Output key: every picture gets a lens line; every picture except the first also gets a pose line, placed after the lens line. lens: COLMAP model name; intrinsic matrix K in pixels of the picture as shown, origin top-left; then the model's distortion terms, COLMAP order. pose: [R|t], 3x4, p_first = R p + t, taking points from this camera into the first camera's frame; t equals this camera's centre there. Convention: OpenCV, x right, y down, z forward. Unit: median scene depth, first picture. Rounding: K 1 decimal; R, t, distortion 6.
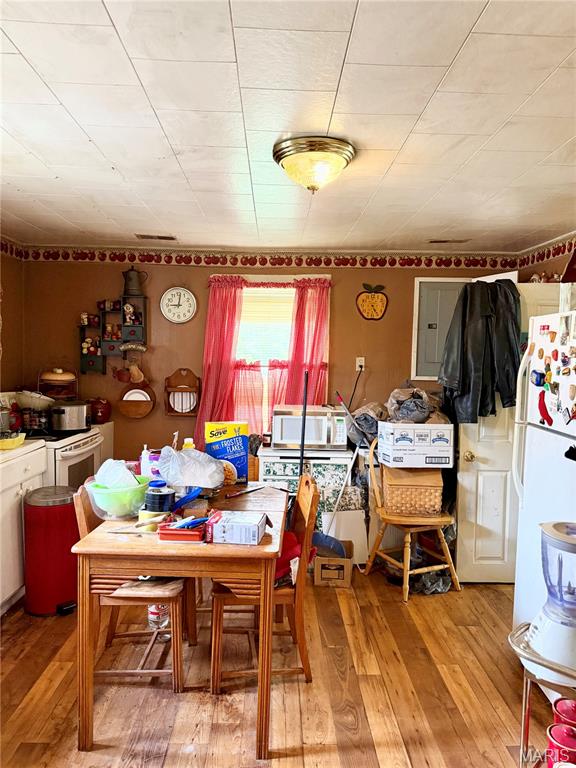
lens RADIAL K [[549.2, 0, 287.9], [0, 549.2, 385.3], [0, 0, 1]] dist [0.011490, 0.001156]
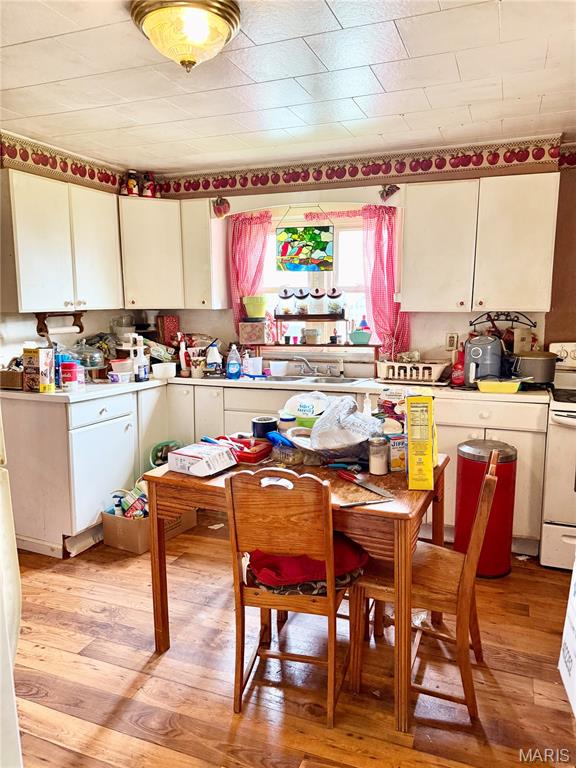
lens RADIAL K [[549.2, 0, 290.1], [0, 549.2, 383.6], [0, 0, 1]] dist [0.011490, 0.001156]
pose [[-0.397334, 0.100678, -0.912135, 0.785640], [-0.054110, 0.989664, 0.132806, -0.034484], [0.916077, 0.102124, -0.387780, 1.541959]]
